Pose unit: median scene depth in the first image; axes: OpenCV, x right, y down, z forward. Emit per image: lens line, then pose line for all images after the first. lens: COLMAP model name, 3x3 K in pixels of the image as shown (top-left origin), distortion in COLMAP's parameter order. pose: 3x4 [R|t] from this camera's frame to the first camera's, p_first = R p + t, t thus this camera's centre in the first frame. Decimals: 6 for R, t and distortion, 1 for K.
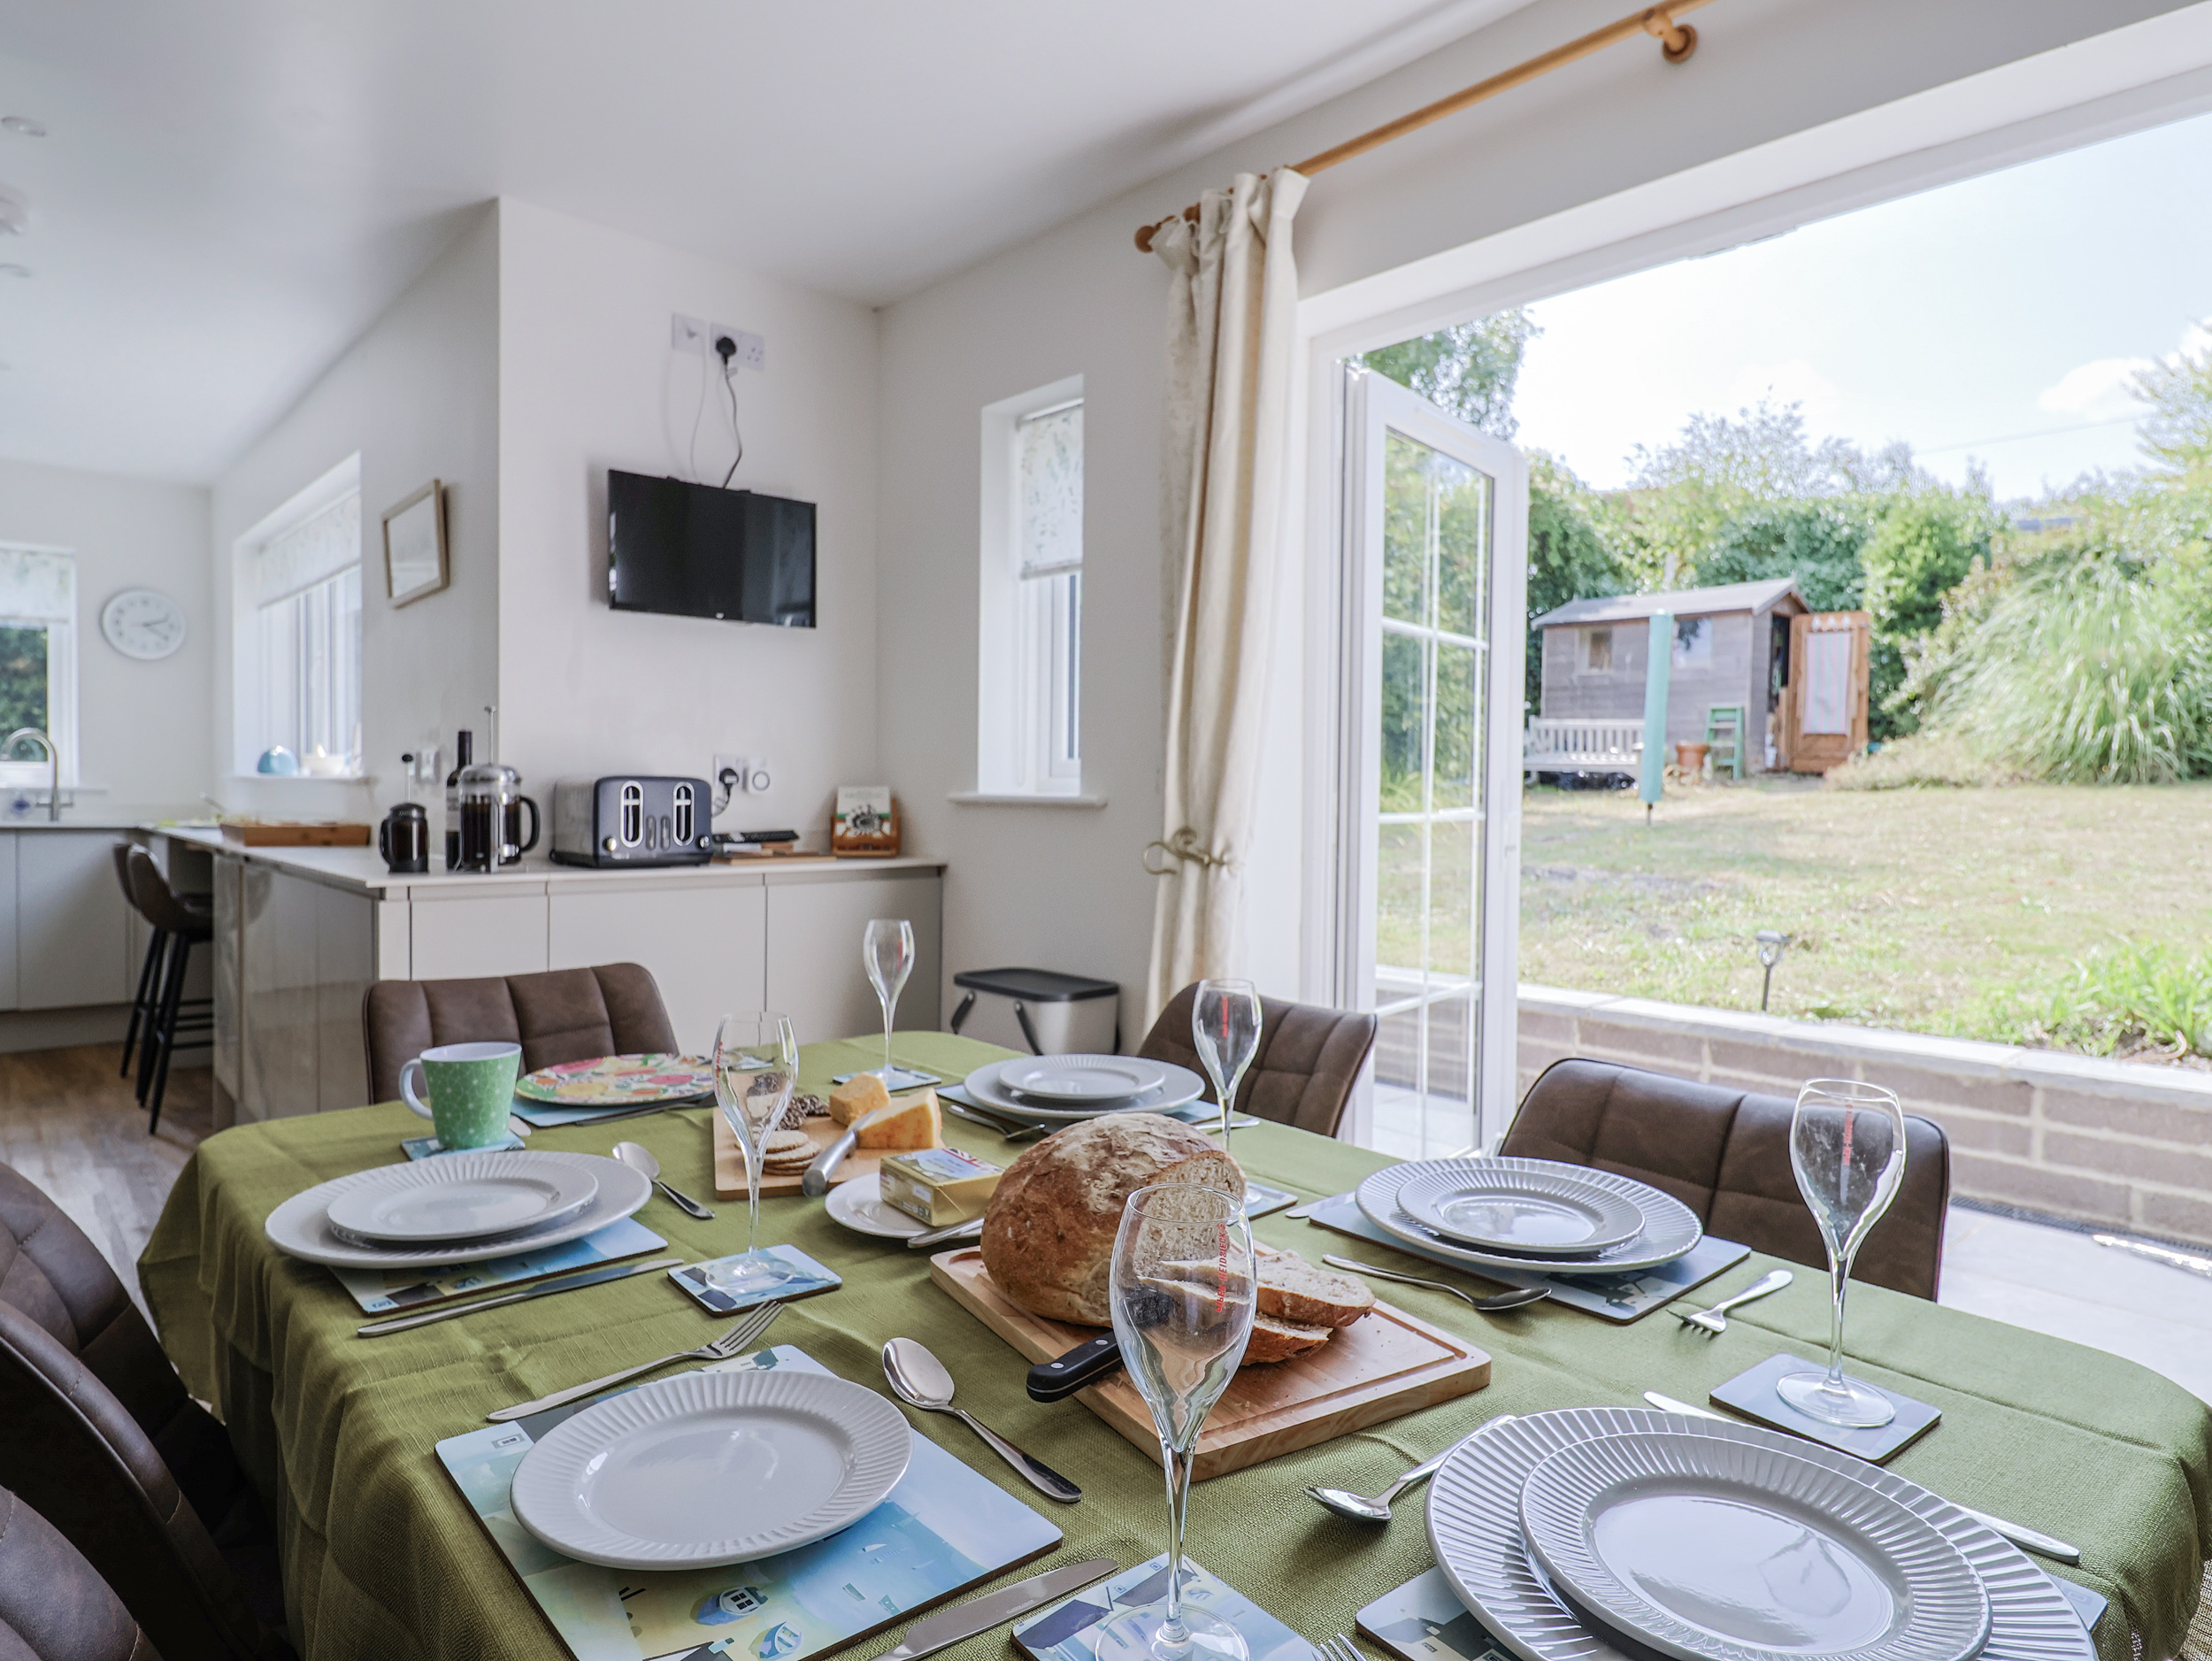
lens RADIAL K [[1285.0, 0, 1103.9], [0, 1285.0, 819.8], [0, 0, 1]] dist [0.003857, -0.017189]
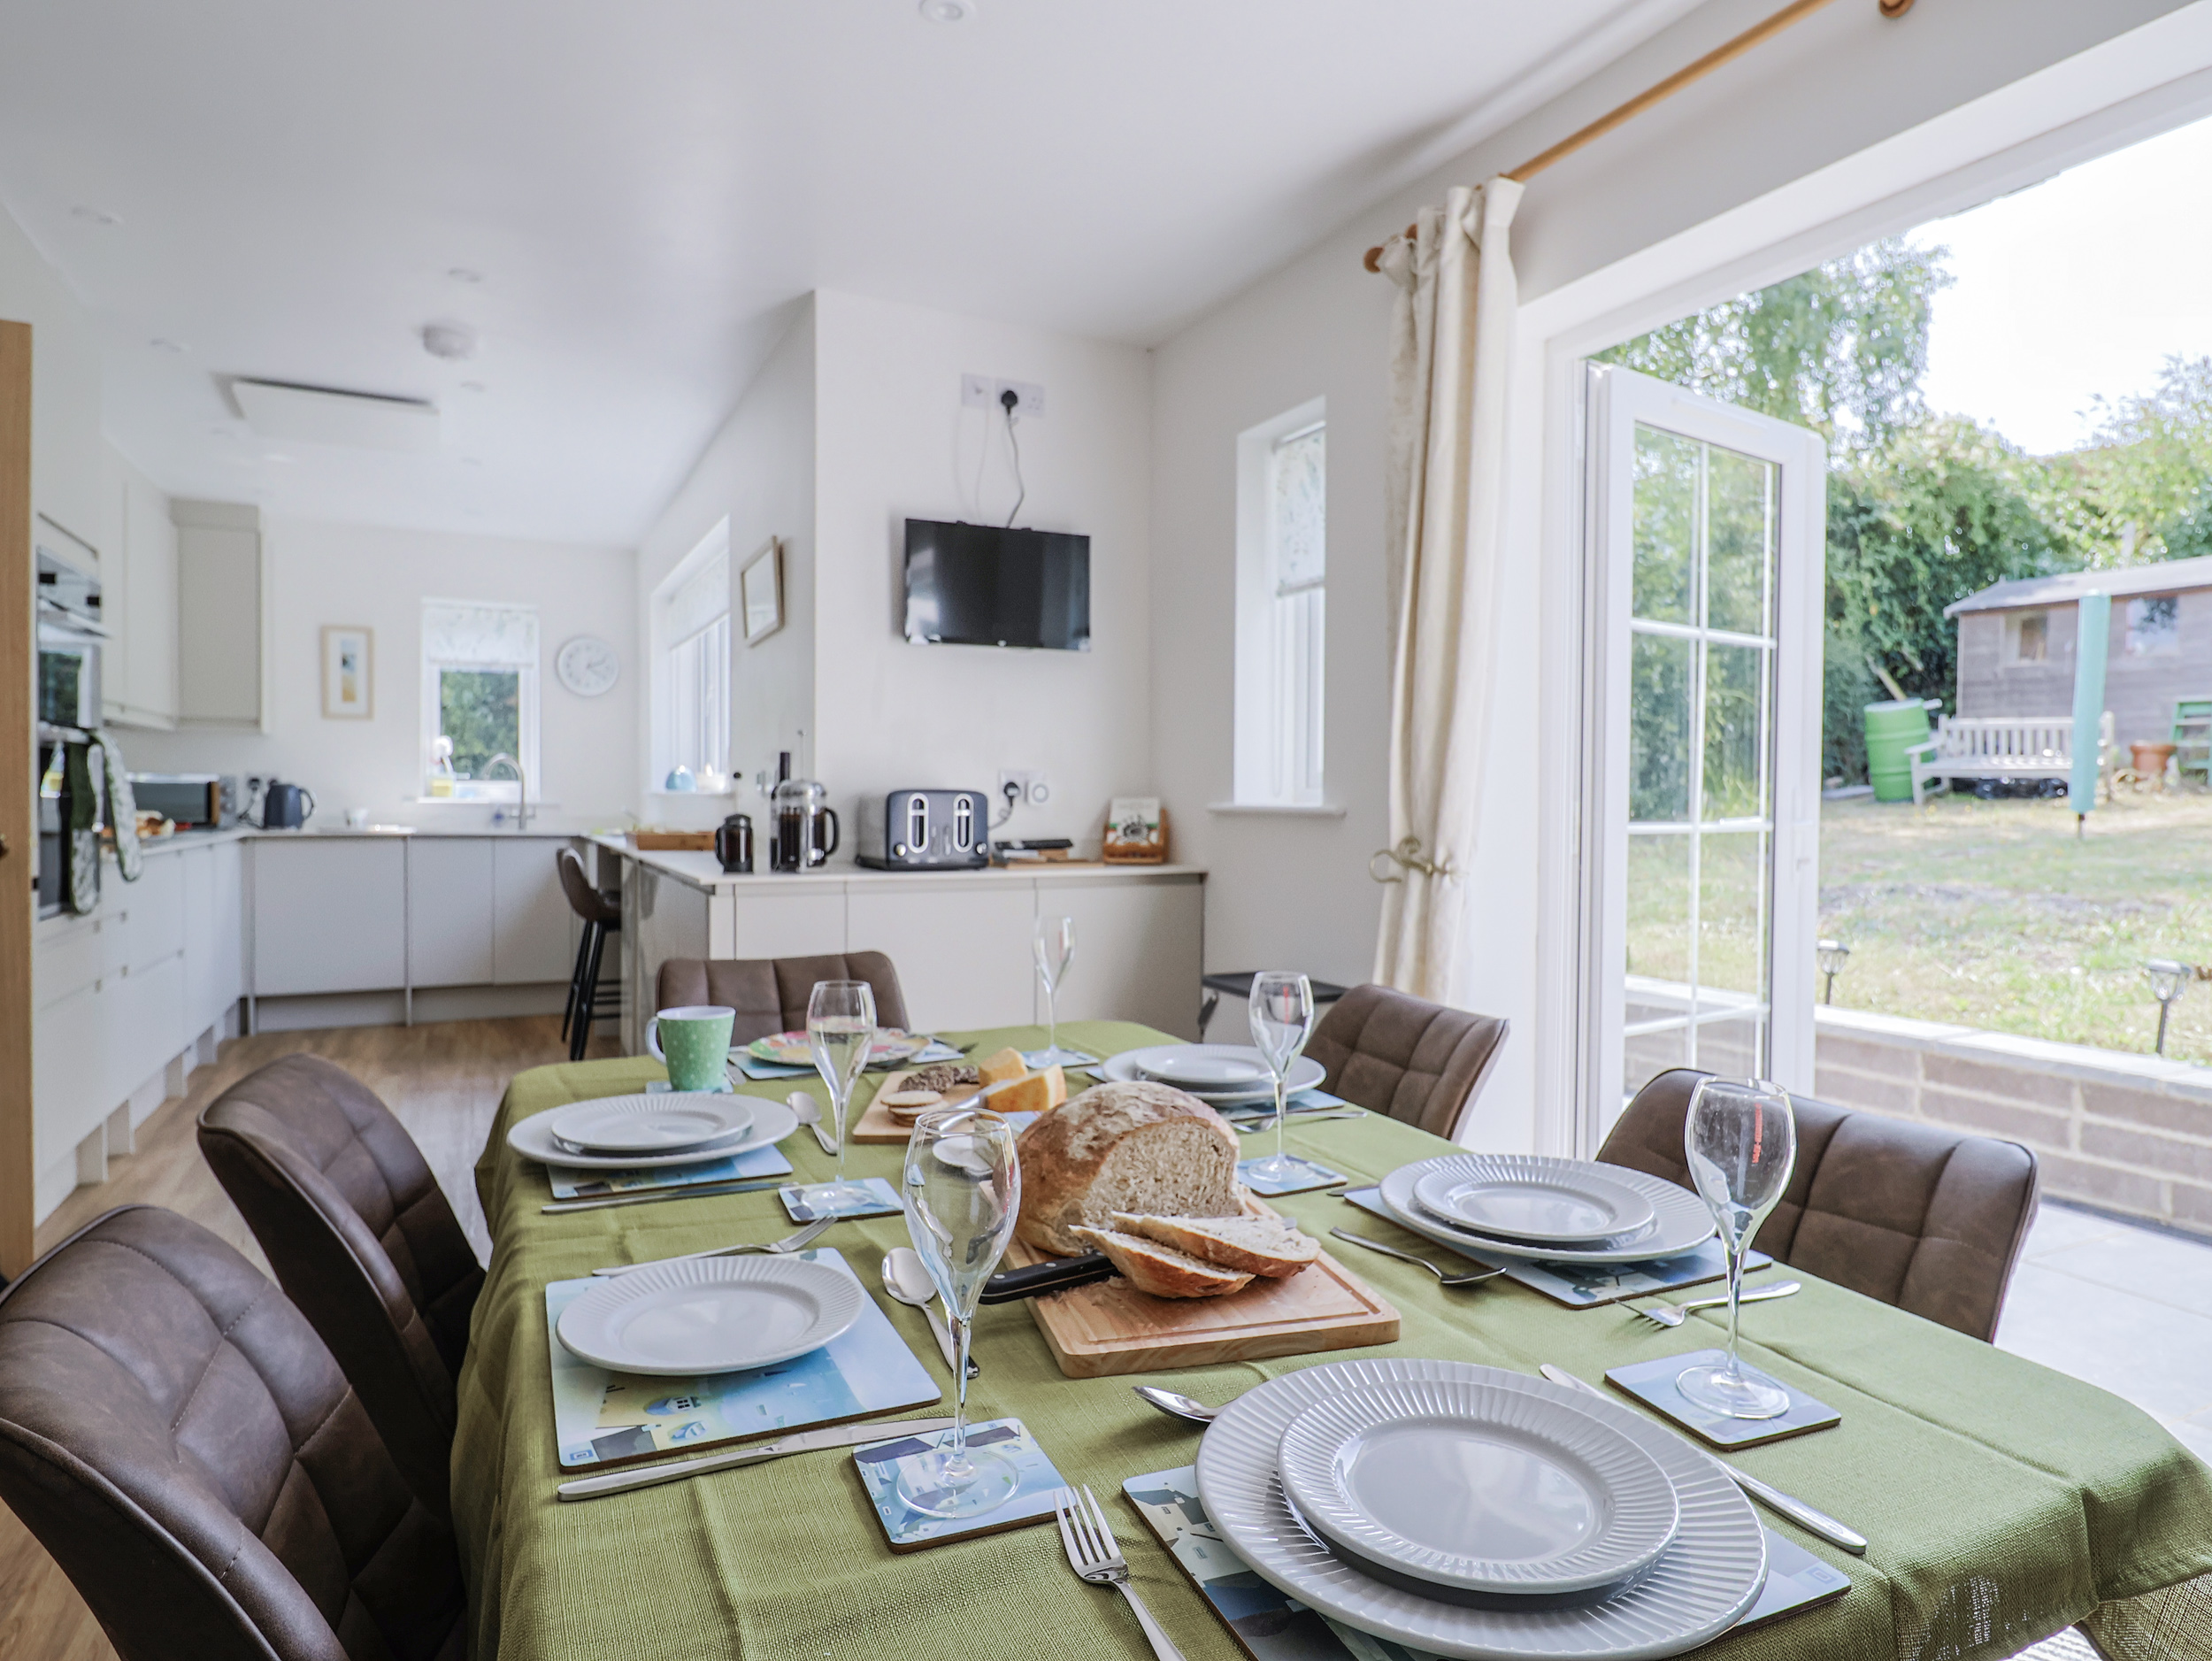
lens RADIAL K [[1285.0, 0, 1103.9], [0, 1285.0, 819.8], [0, 0, 1]] dist [0.003857, -0.017189]
pose [[0.959313, -0.000438, -0.282344, 0.104424], [-0.002297, 0.999954, -0.009355, 0.002632], [0.282335, 0.009623, 0.959268, -0.033209]]
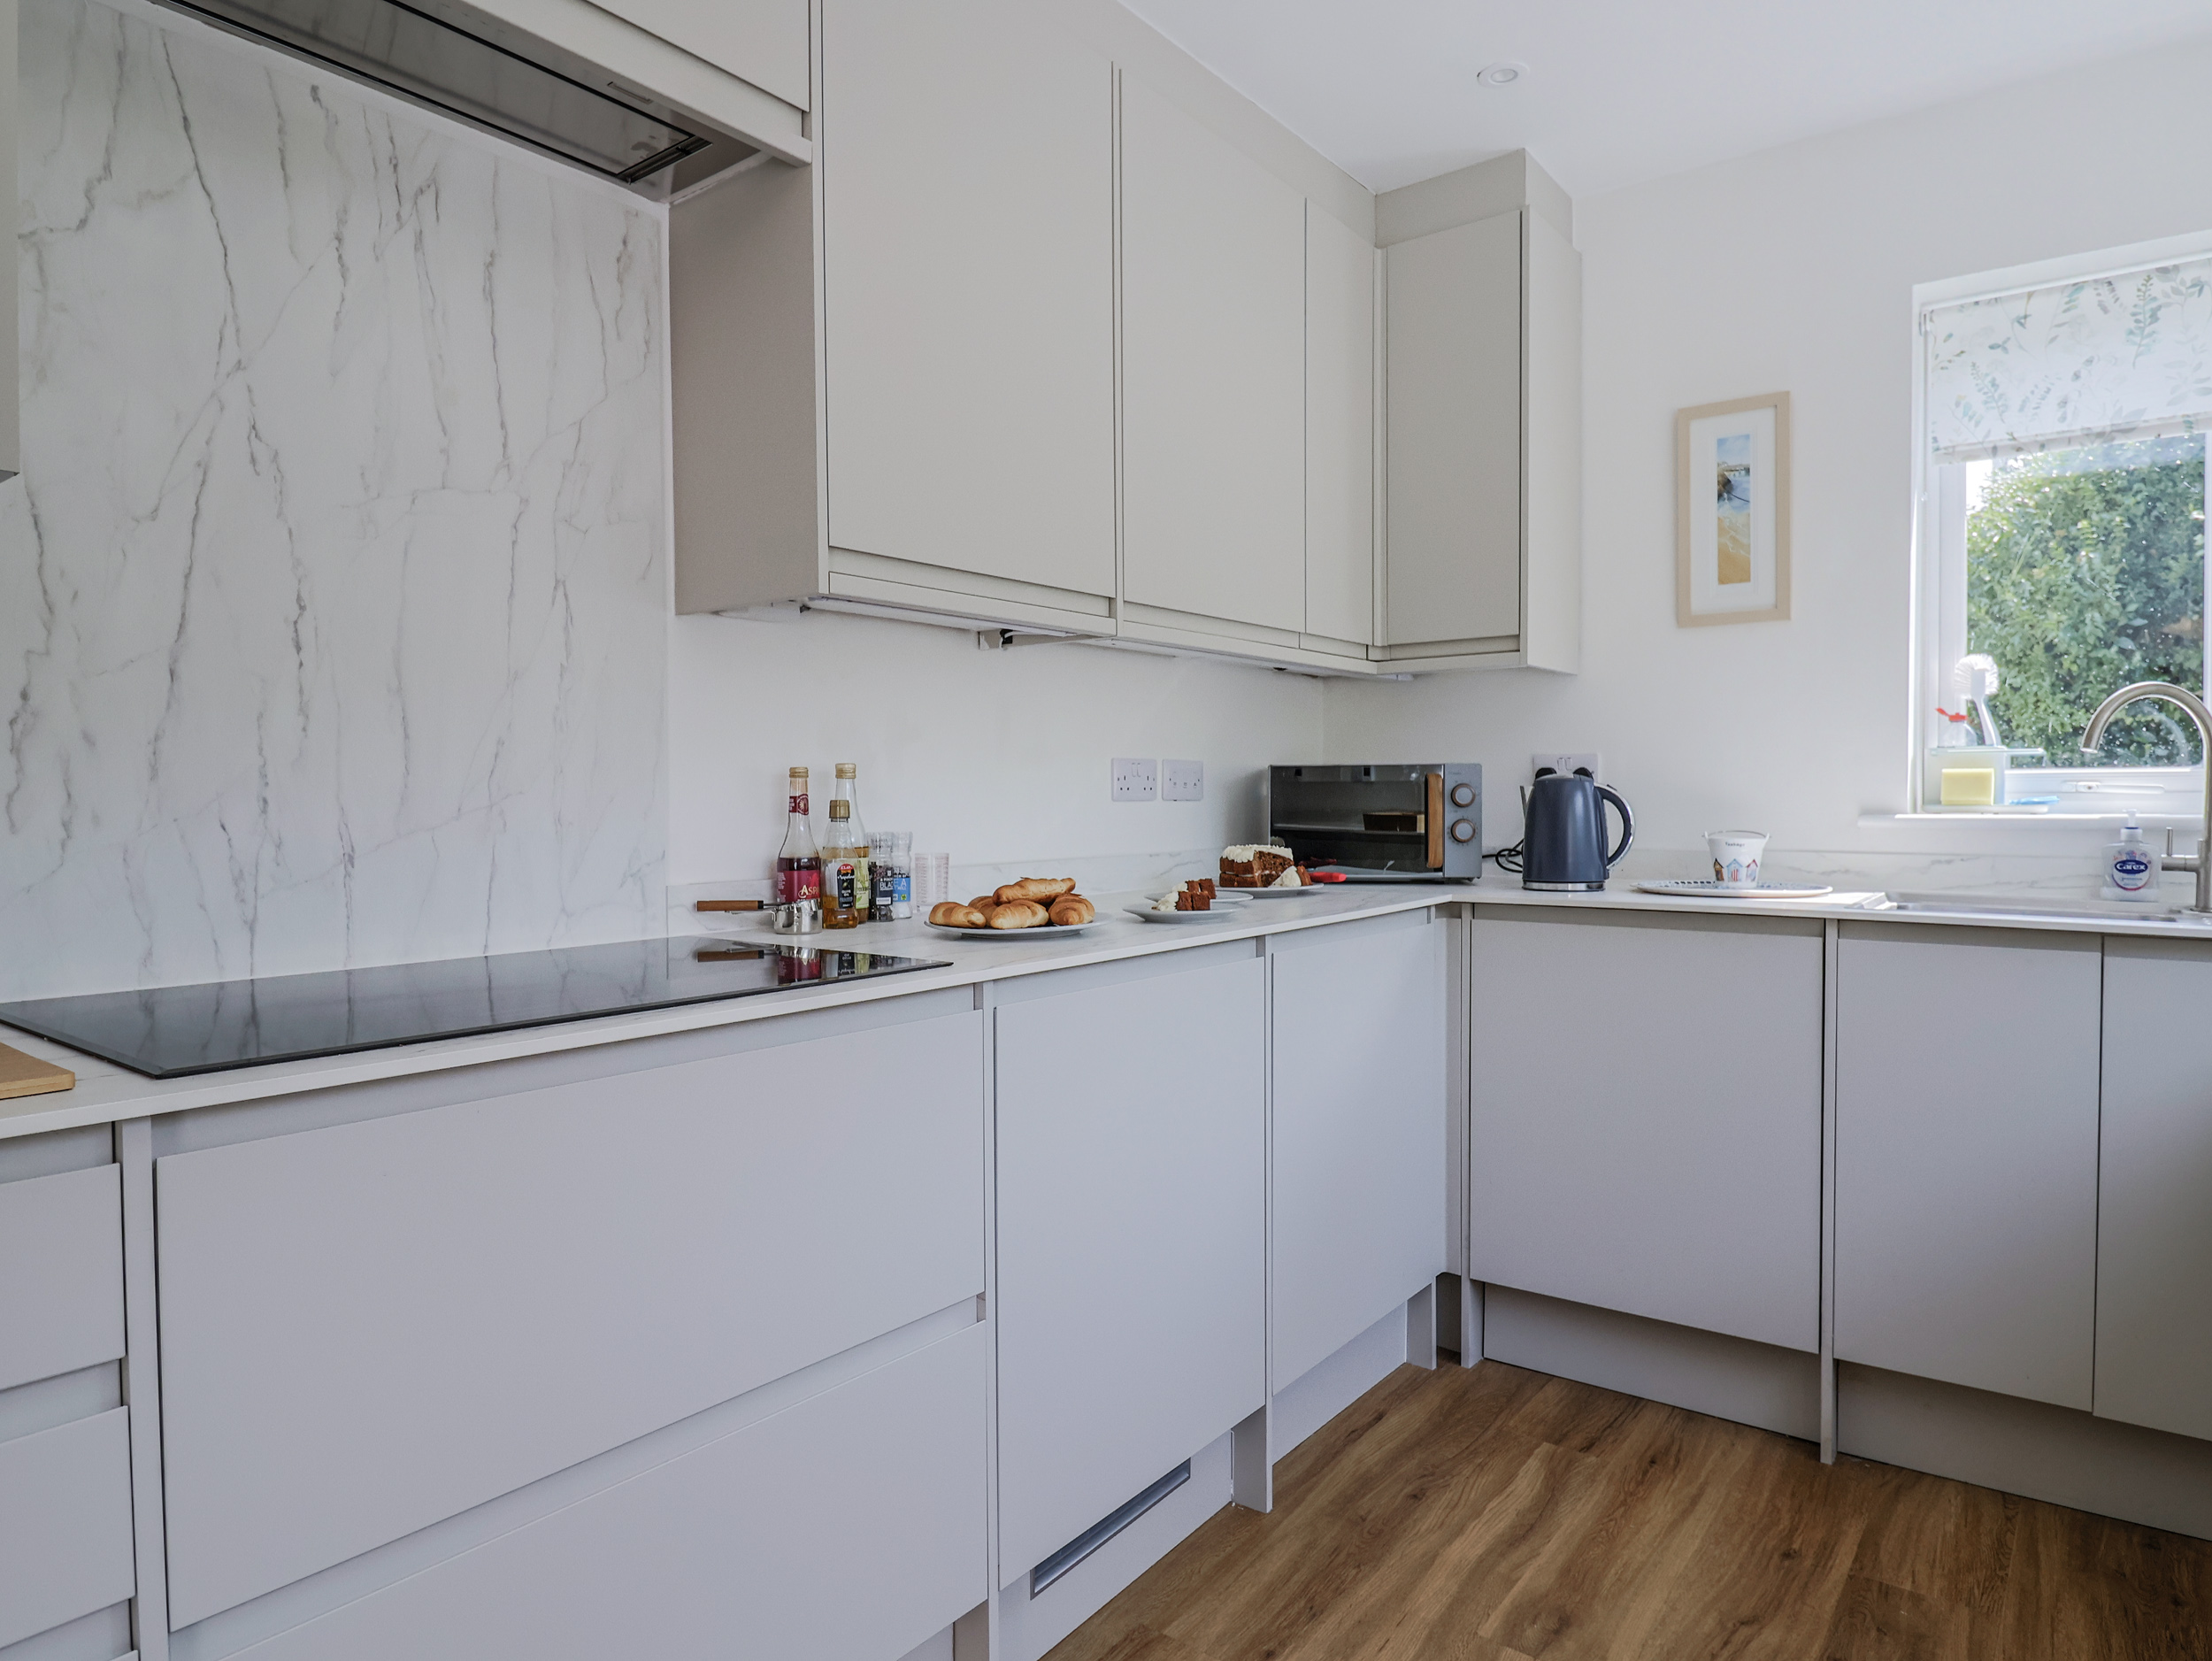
lens RADIAL K [[1312.6, 0, 1164.9], [0, 1312.6, 825.9], [0, 0, 1]] dist [0.001471, -0.015653]
pose [[0.188912, 0.006661, -0.981971, -0.895505], [-0.020444, 0.999787, 0.002849, -0.034970], [0.981781, 0.019537, 0.189008, 1.117693]]
